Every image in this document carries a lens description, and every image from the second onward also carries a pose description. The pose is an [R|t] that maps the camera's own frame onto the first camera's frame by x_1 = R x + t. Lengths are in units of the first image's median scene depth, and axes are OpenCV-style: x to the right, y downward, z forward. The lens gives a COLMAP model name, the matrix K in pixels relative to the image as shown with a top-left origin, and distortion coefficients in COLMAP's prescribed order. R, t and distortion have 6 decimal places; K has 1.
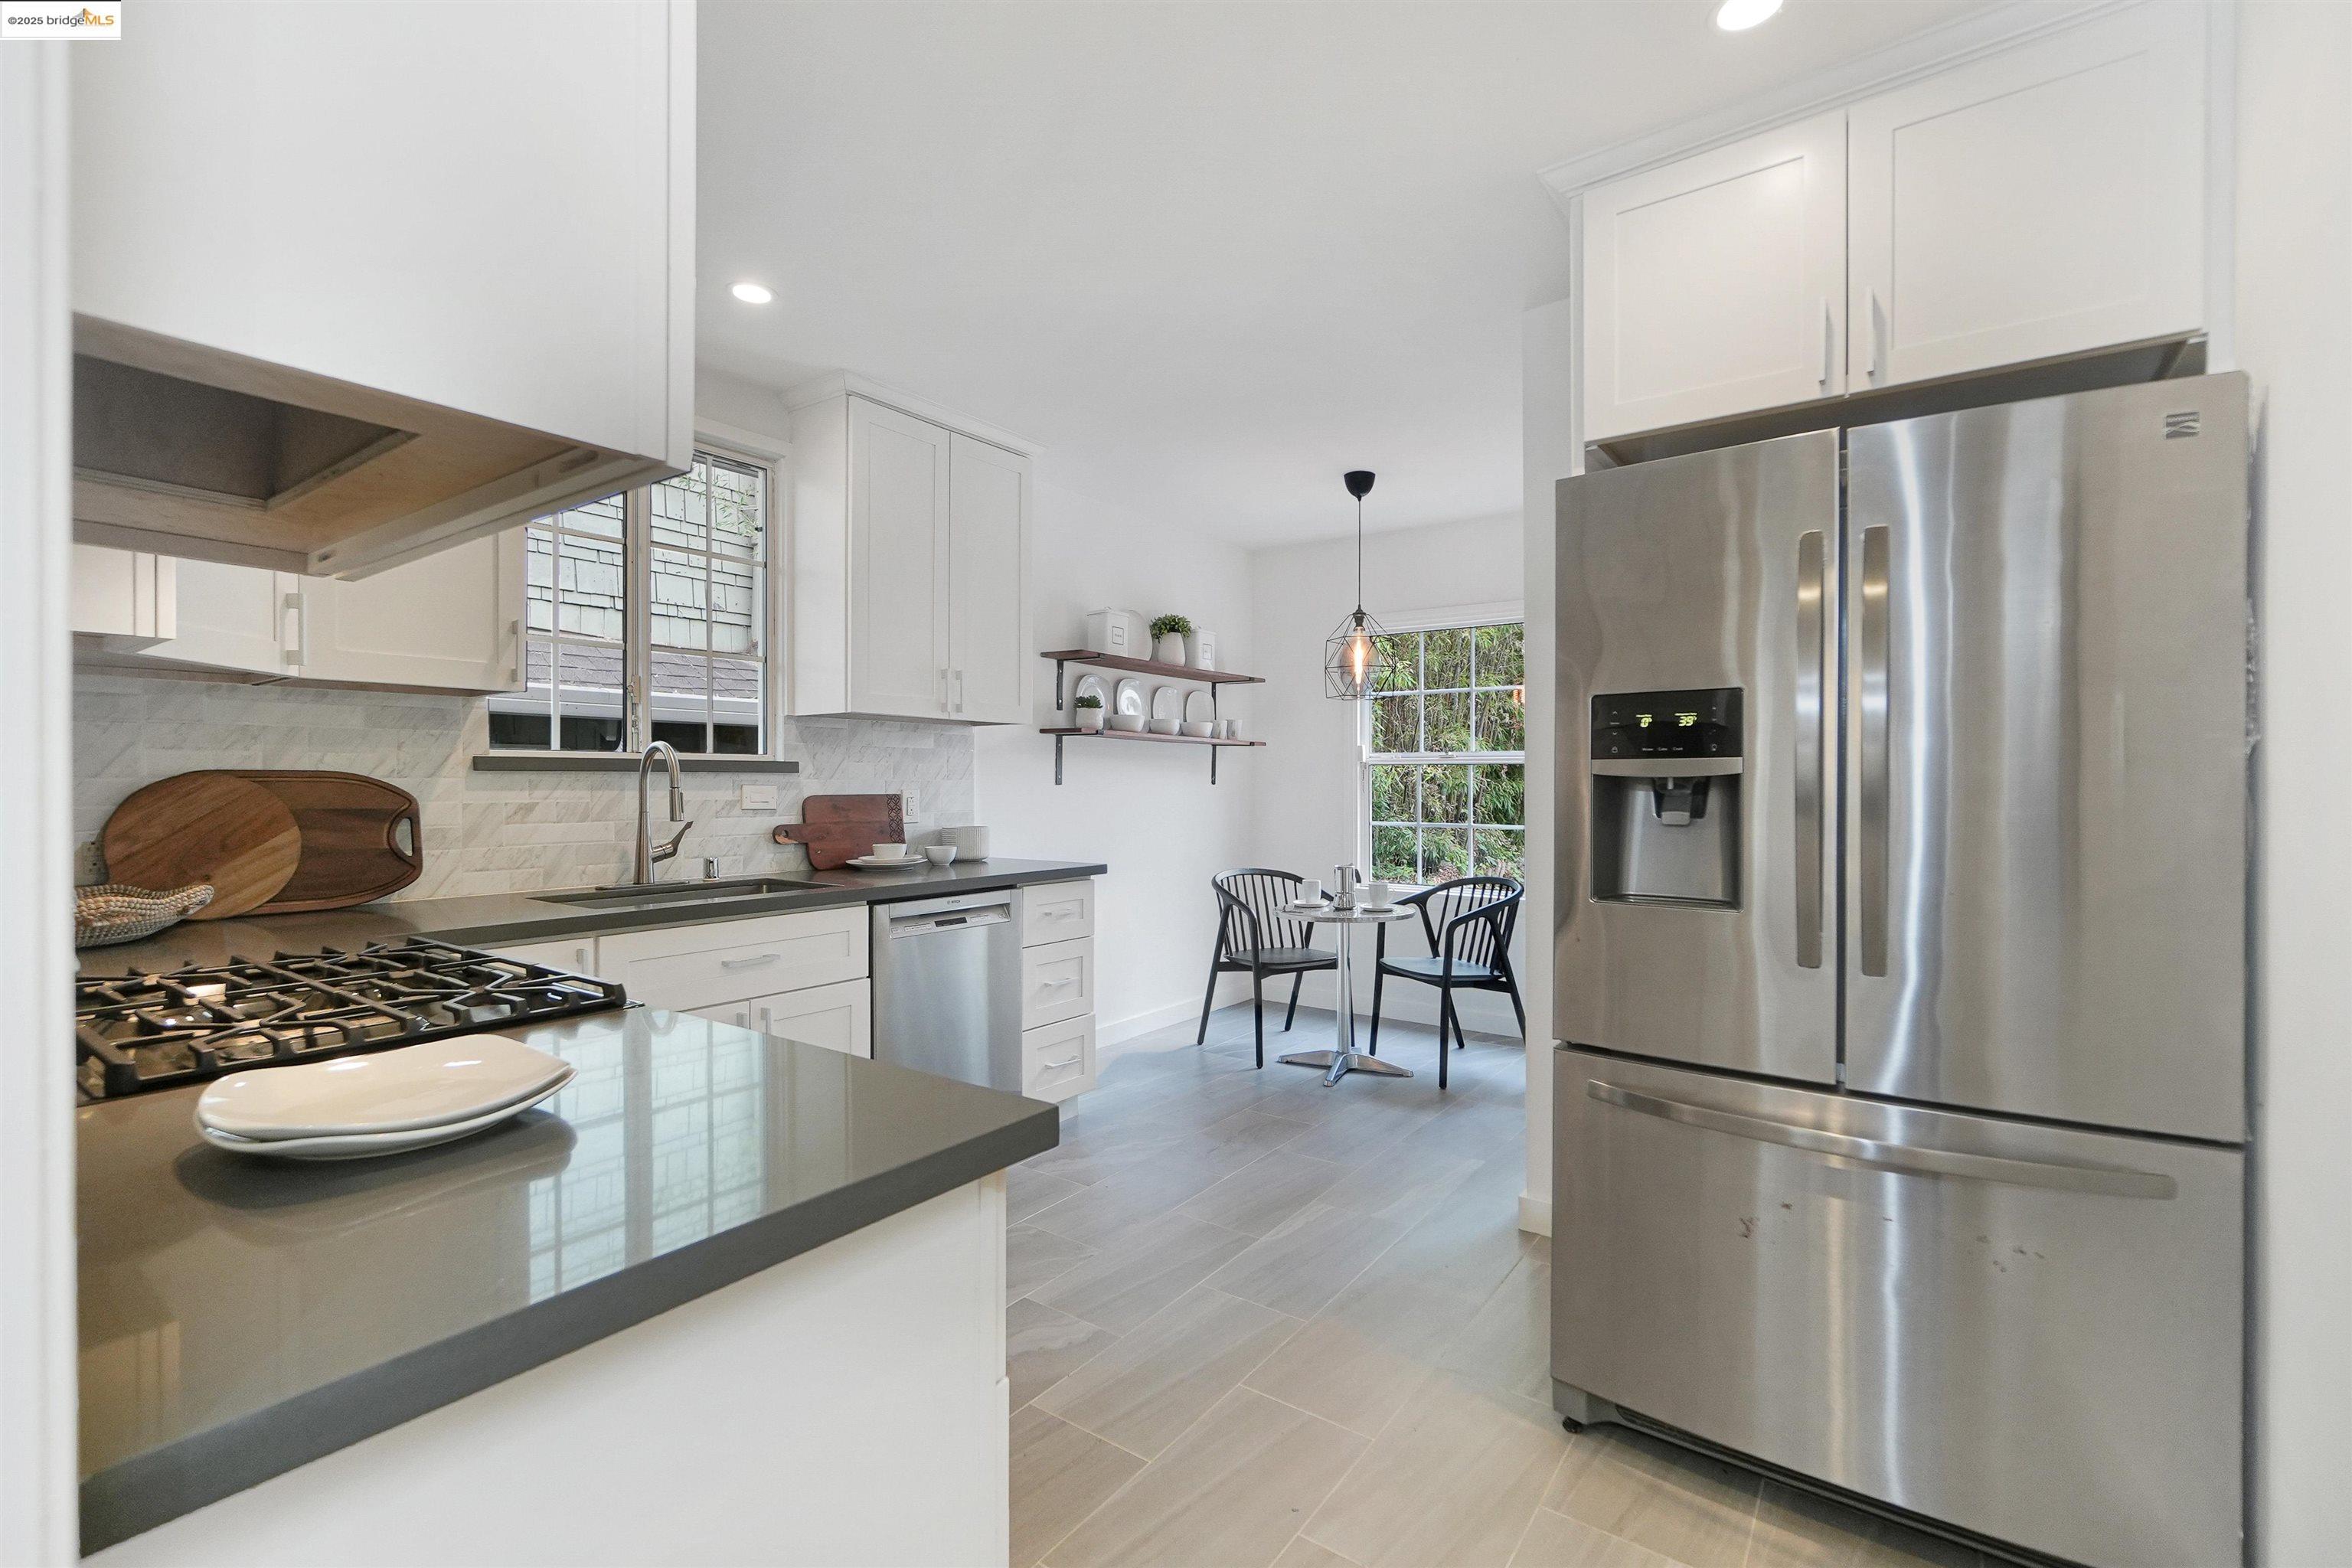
lens RADIAL K [[1017.2, 0, 1182.8], [0, 1017.2, 769.0], [0, 0, 1]] dist [-0.000236, 0.000210]
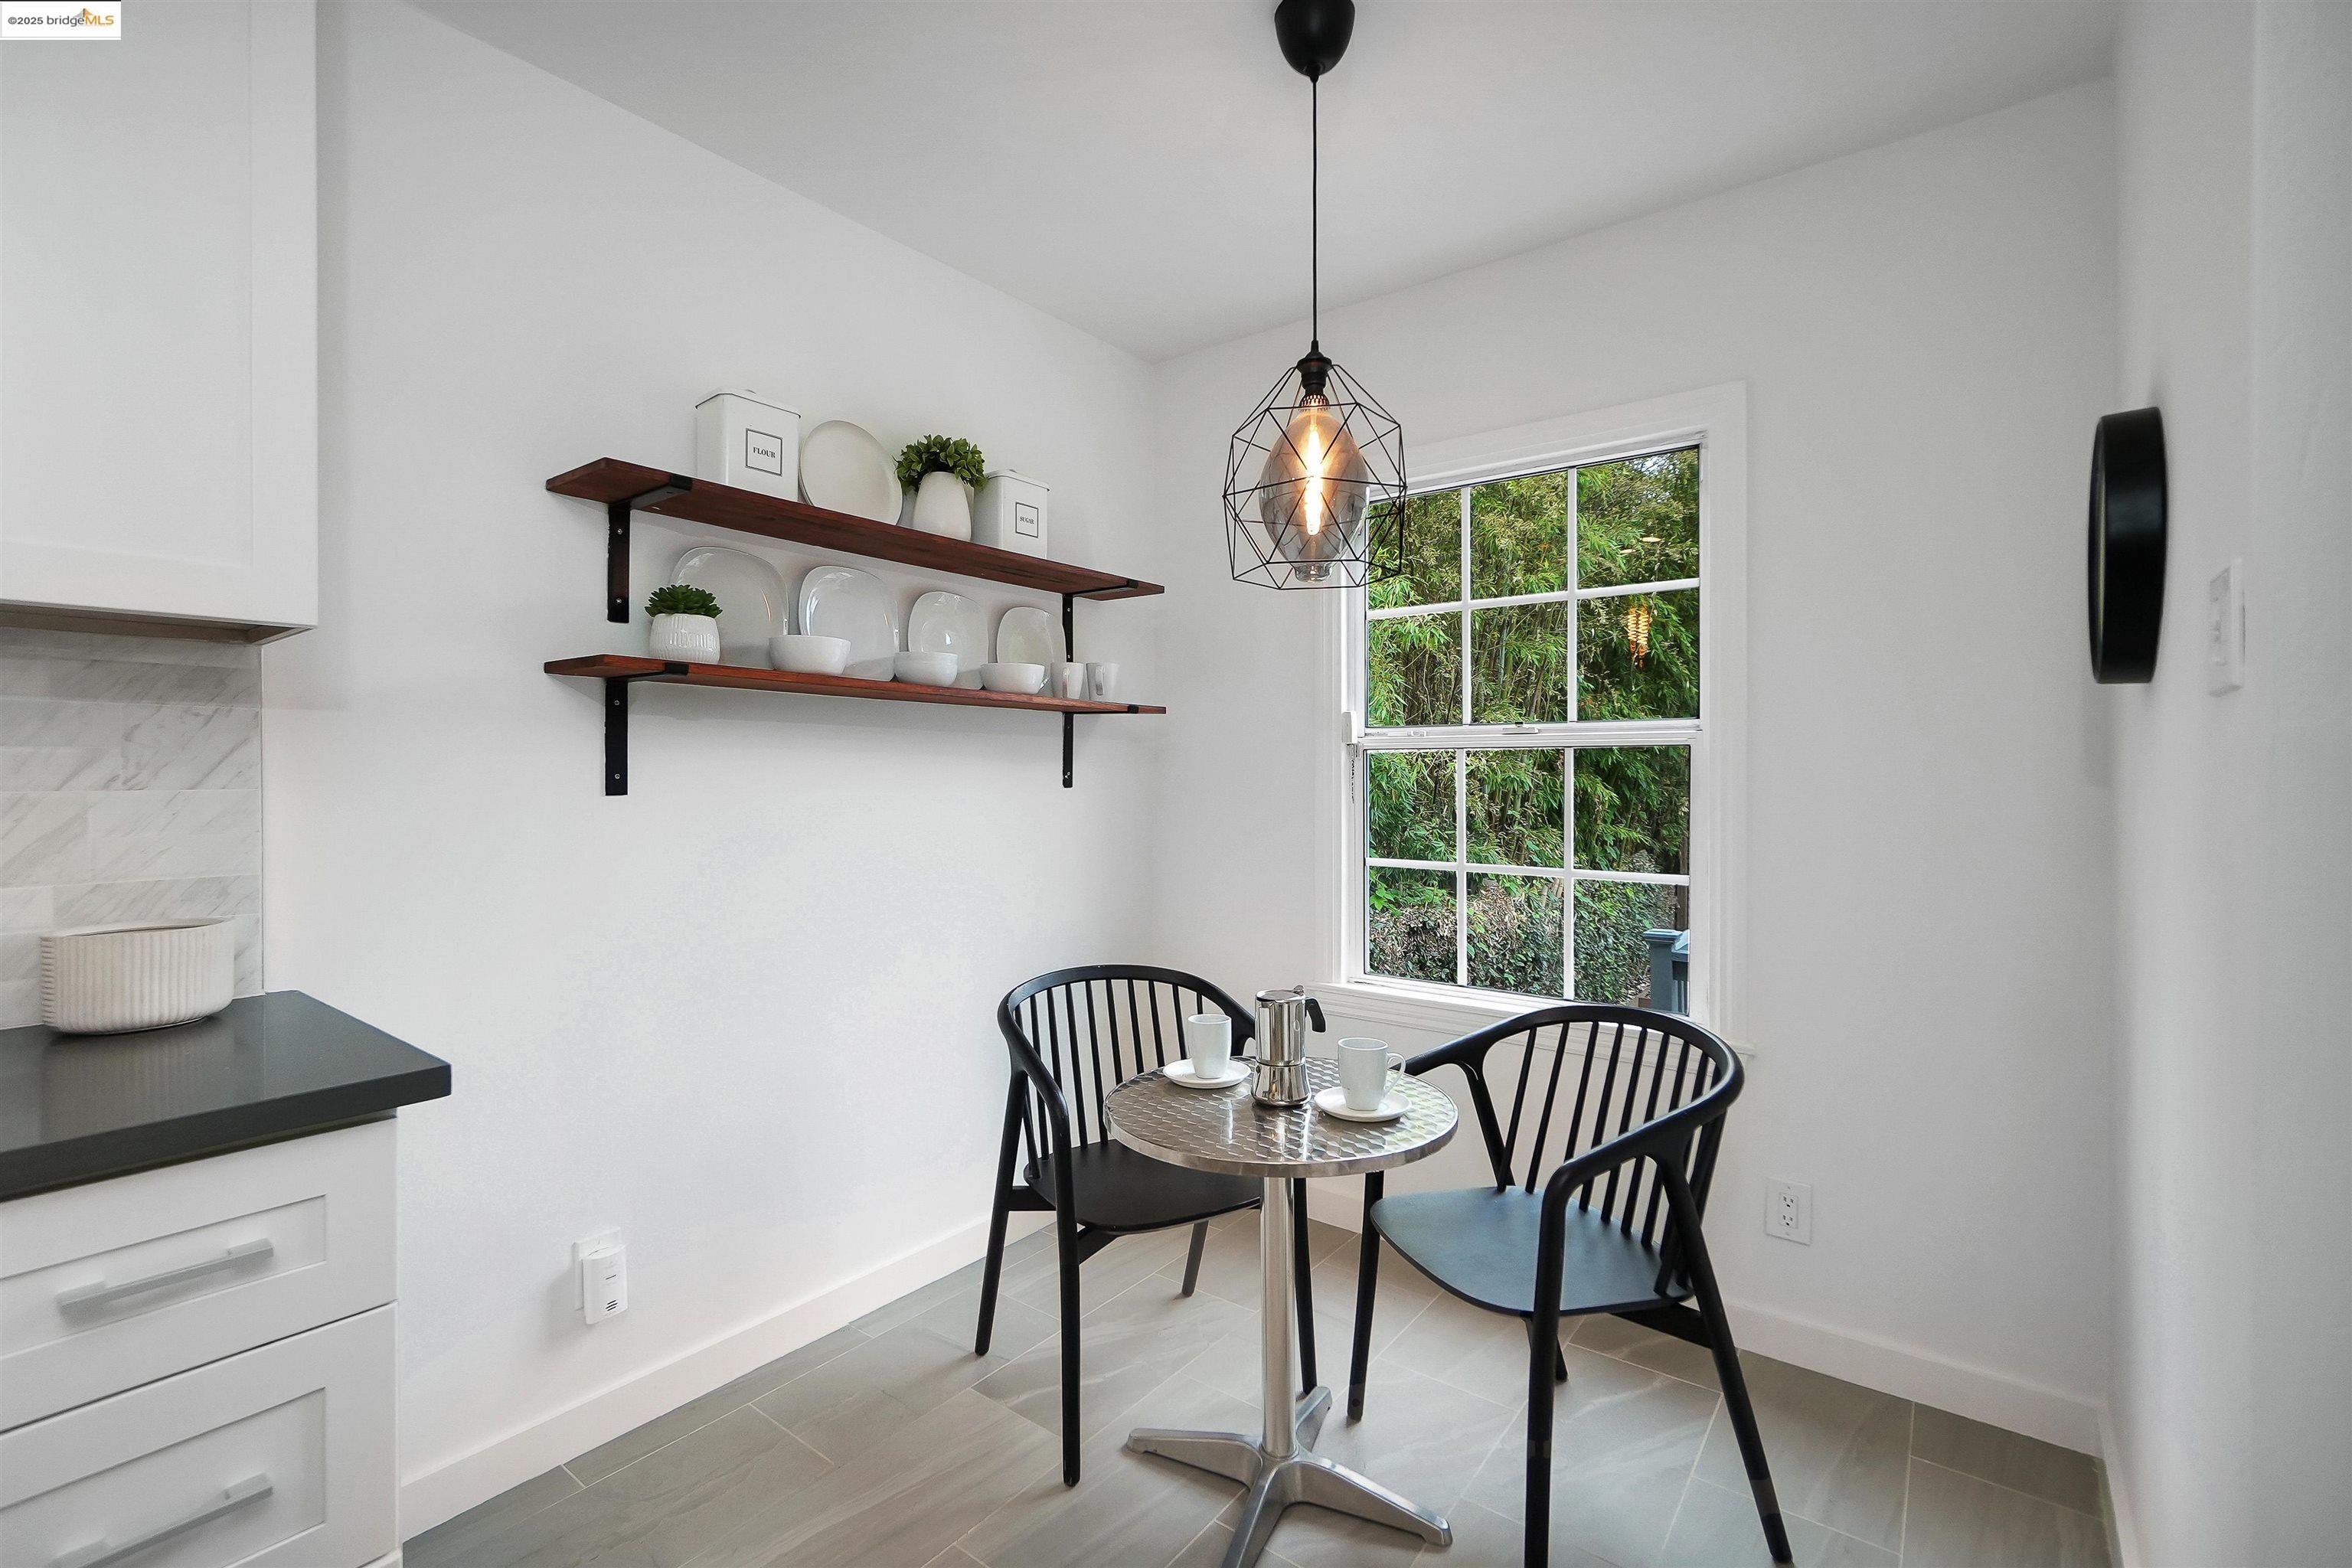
lens RADIAL K [[1021.7, 0, 1176.0], [0, 1021.7, 784.0], [0, 0, 1]] dist [-0.000410, 0.000256]
pose [[0.999380, -0.006411, -0.034606, 0.124906], [0.007125, 0.999763, 0.020566, 0.003083], [0.034466, -0.020800, 0.999189, 0.562109]]
